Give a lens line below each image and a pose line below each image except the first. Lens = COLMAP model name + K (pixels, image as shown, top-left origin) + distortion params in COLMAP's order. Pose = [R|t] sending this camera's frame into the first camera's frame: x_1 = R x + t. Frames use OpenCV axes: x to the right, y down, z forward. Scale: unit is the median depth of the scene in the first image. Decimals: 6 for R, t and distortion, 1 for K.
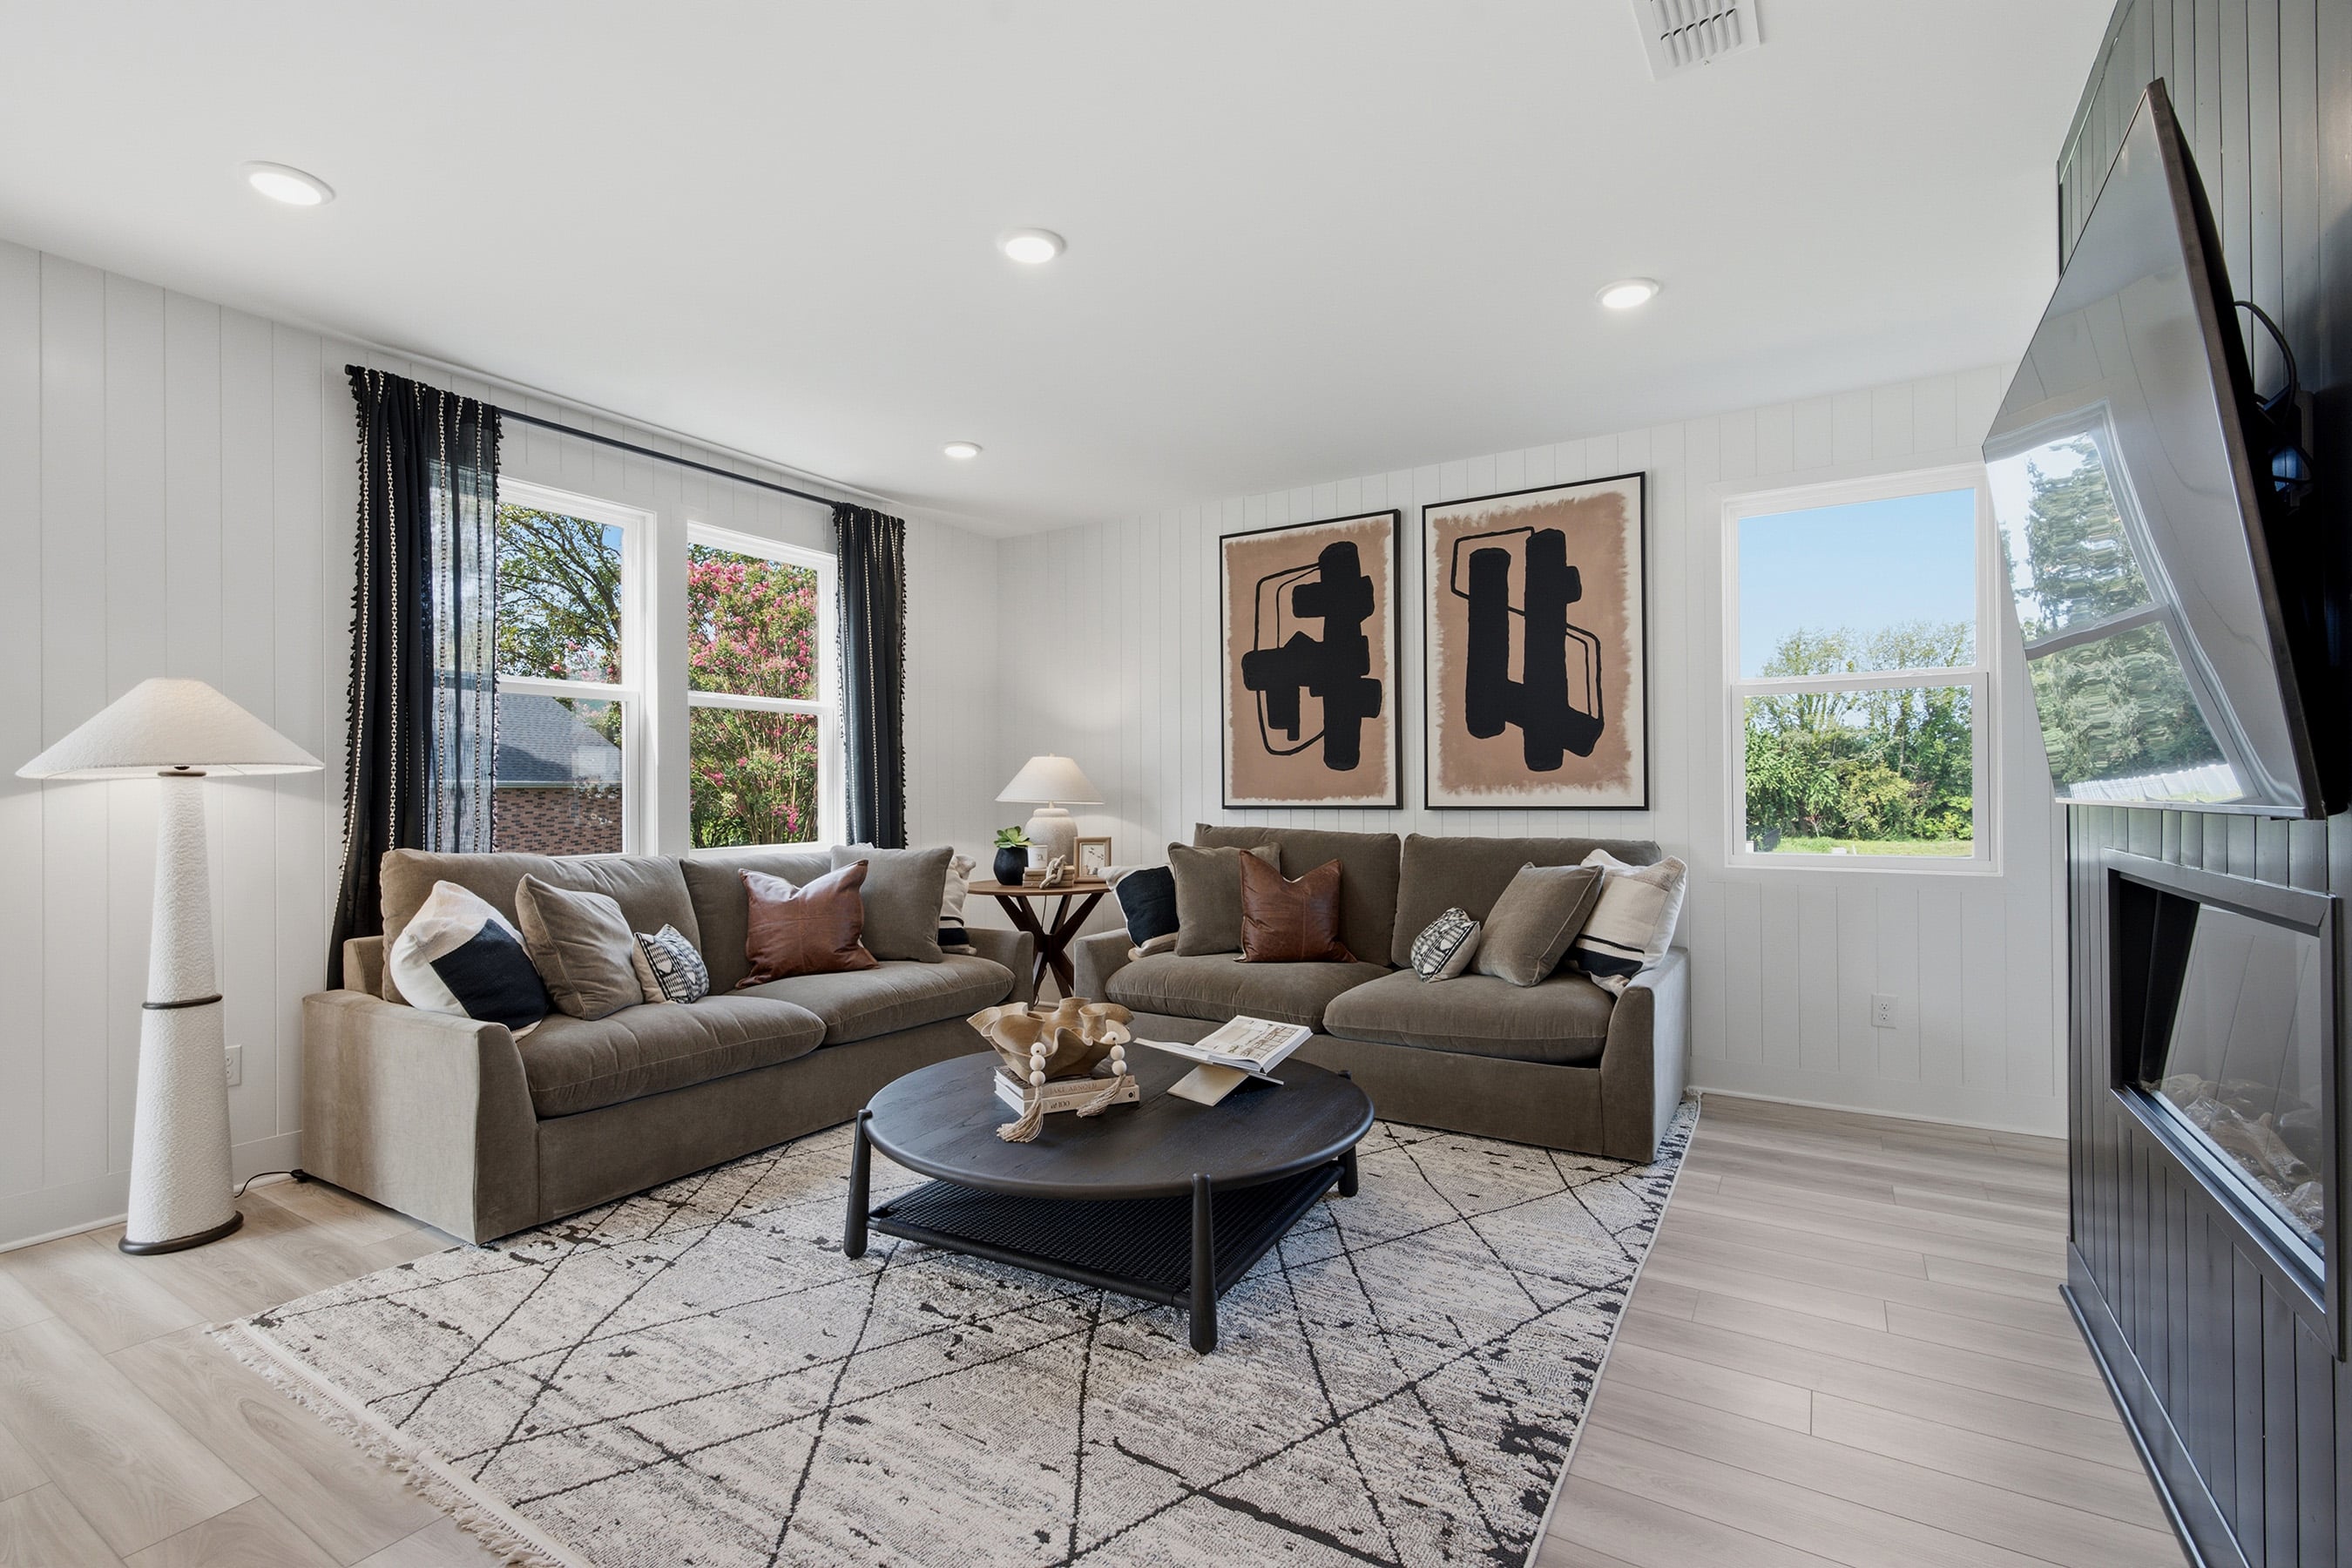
lens RADIAL K [[1080.6, 0, 1153.3], [0, 1080.6, 771.5], [0, 0, 1]] dist [-0.004148, -0.002545]
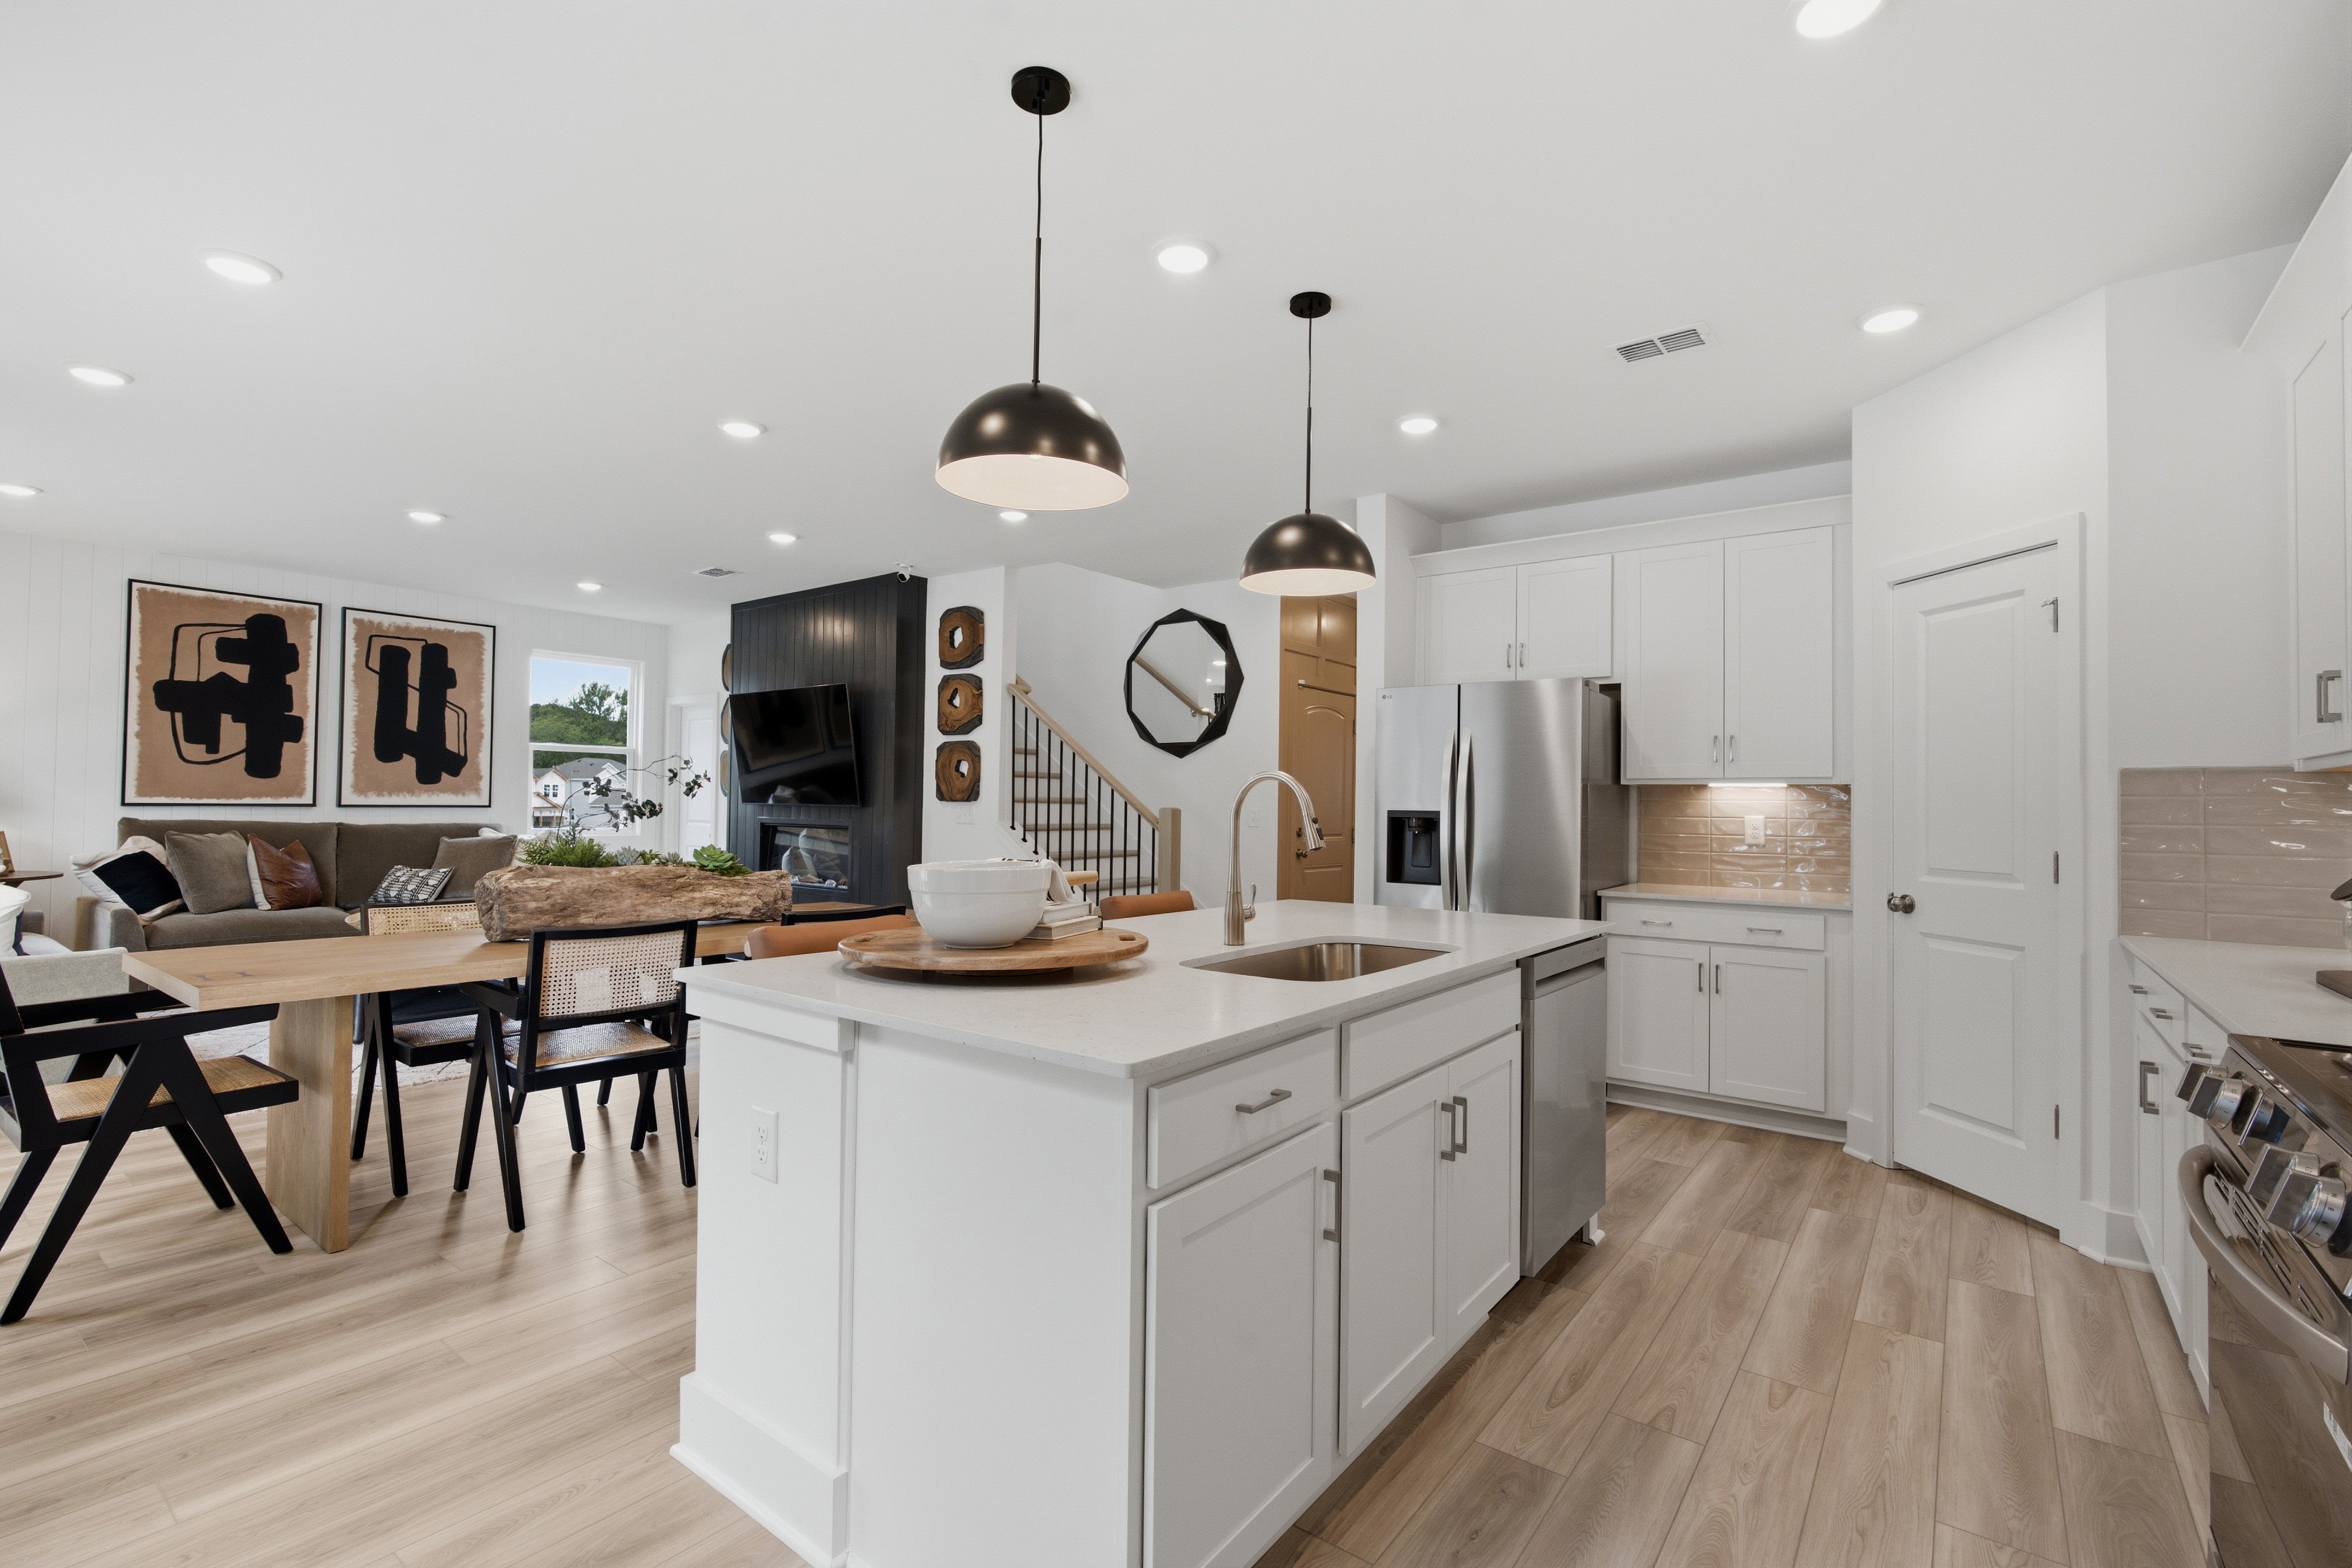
lens RADIAL K [[1047.8, 0, 1173.5], [0, 1047.8, 793.4], [0, 0, 1]] dist [-0.001826, 0.002823]
pose [[0.098437, 0.019016, 0.994962, -1.156053], [-0.033798, 0.999304, -0.015755, 0.000242], [-0.994569, -0.032077, 0.099011, -0.331230]]
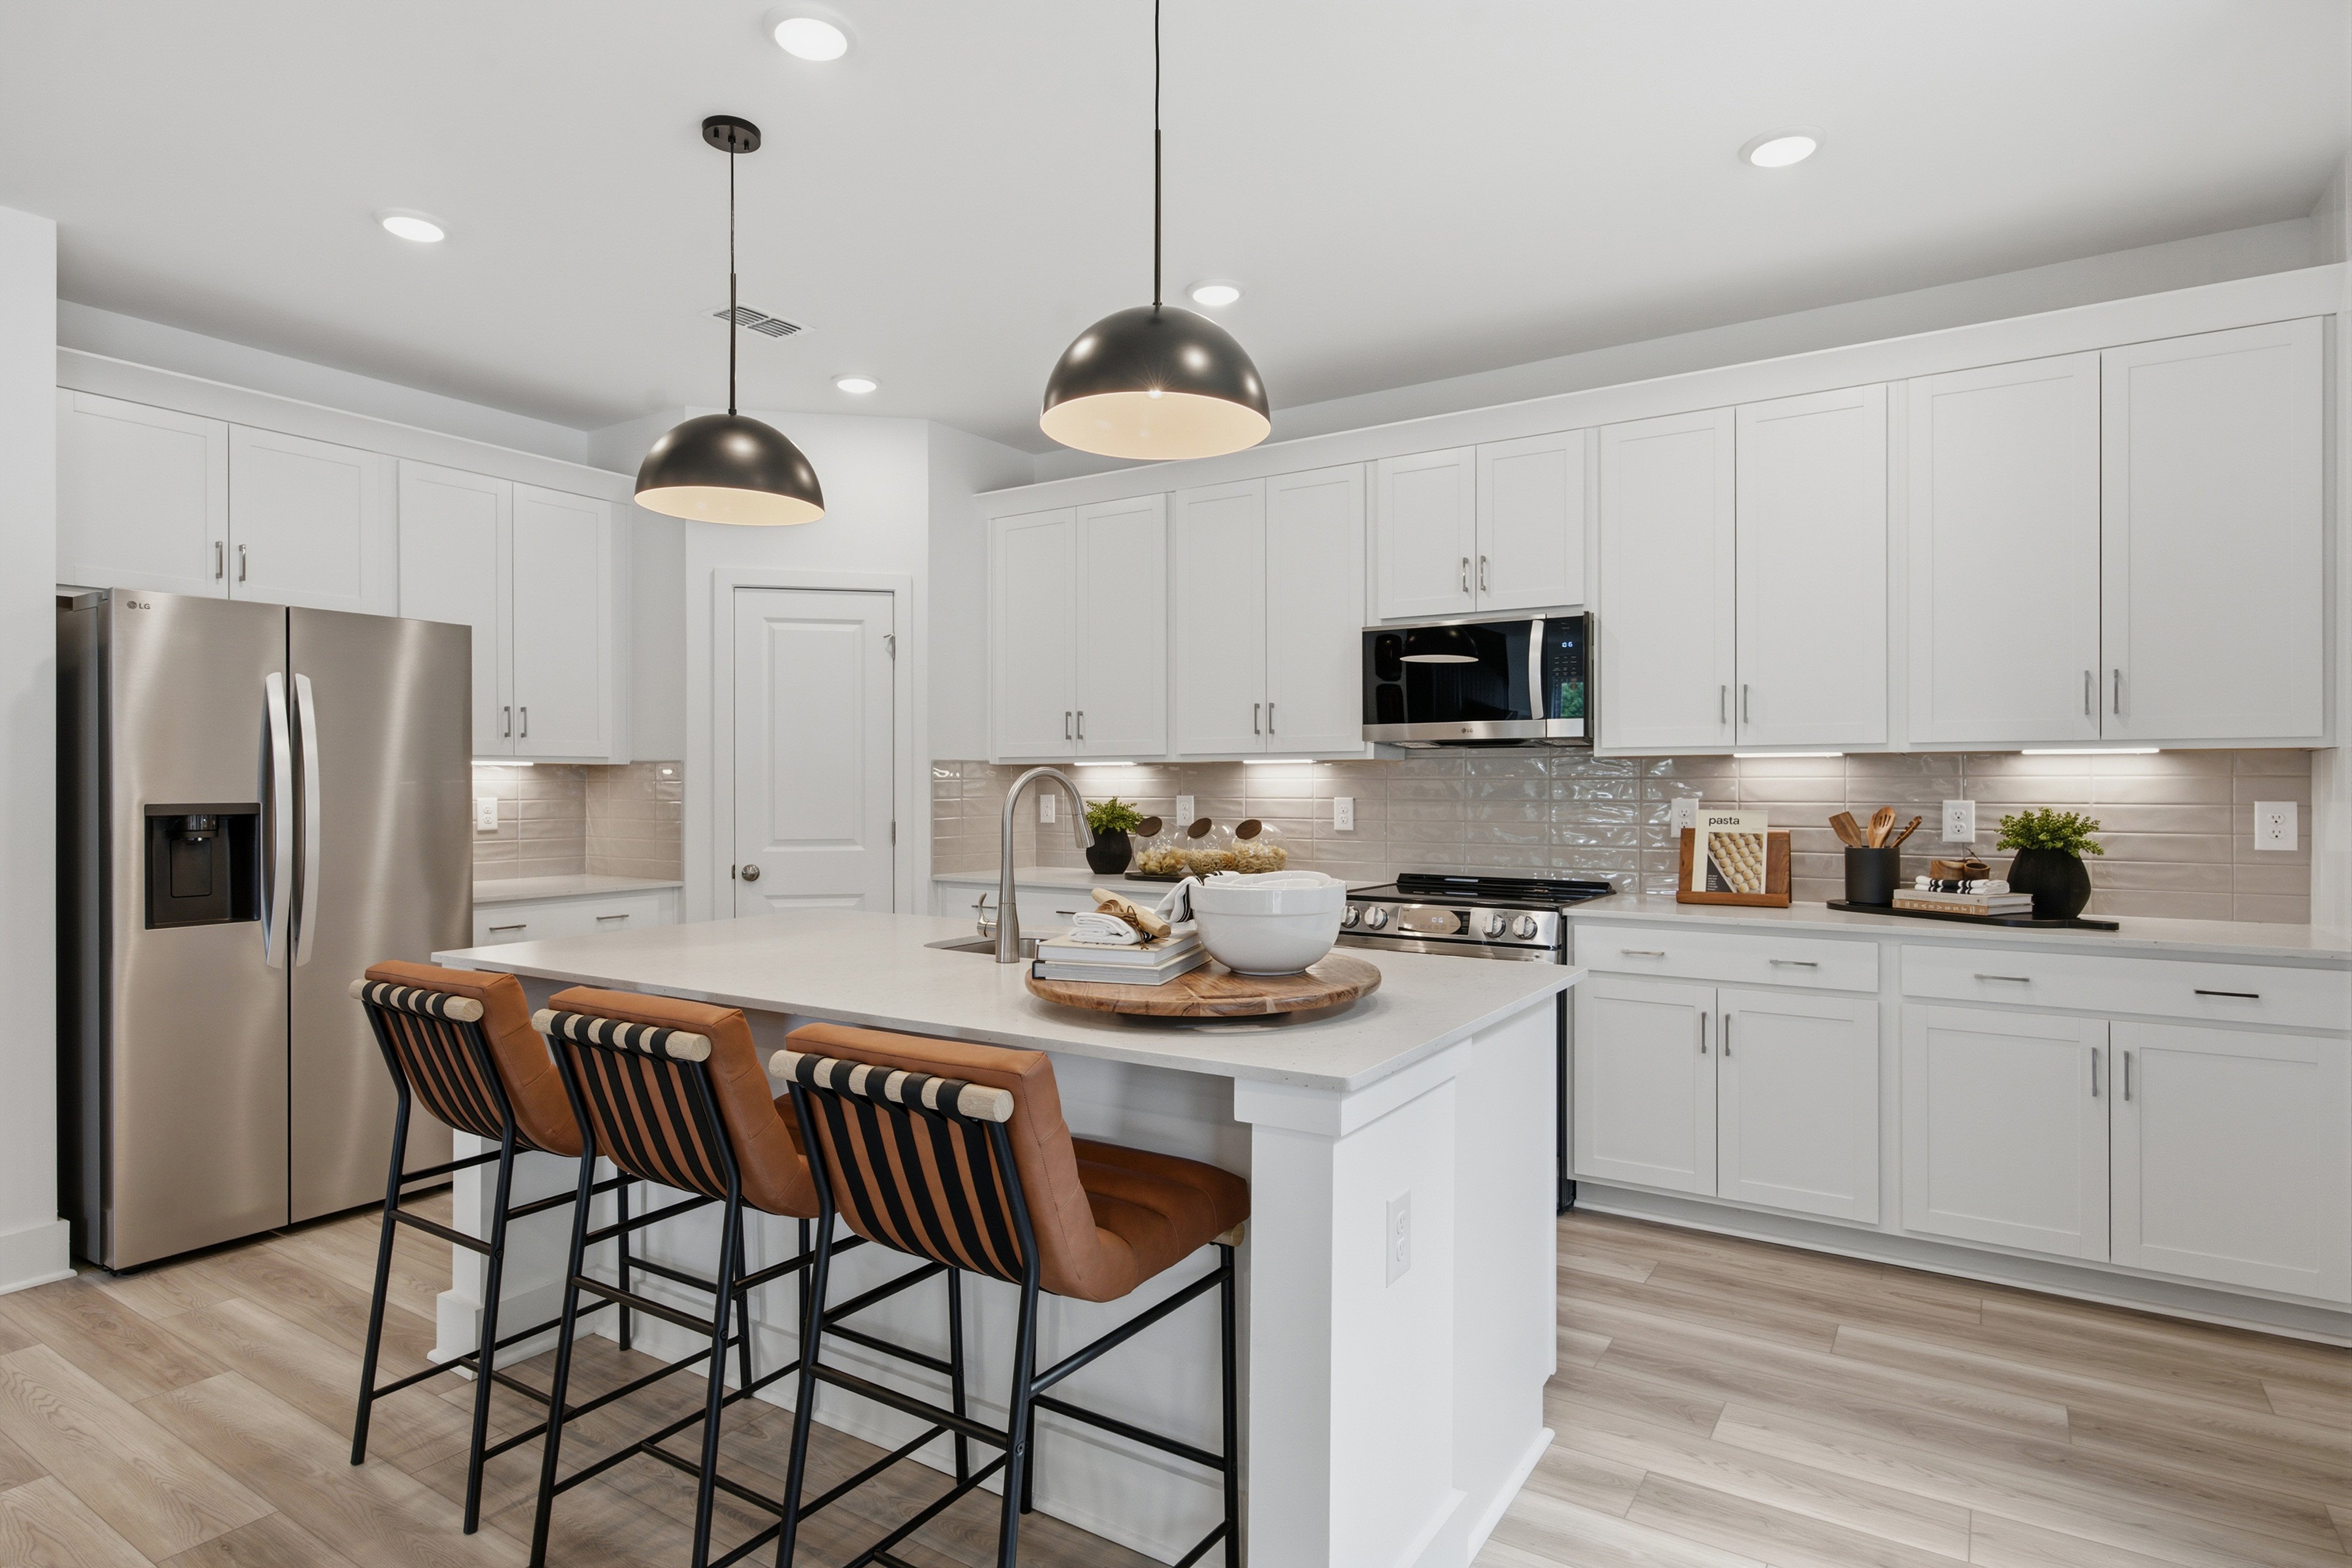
lens RADIAL K [[1268.6, 0, 1164.7], [0, 1268.6, 793.6], [0, 0, 1]] dist [0.008985, 0.000751]
pose [[-0.999701, 0.004750, 0.023998, -0.720705], [0.004509, 0.999939, -0.010082, -0.002703], [-0.024045, -0.009971, -0.999661, 0.254754]]
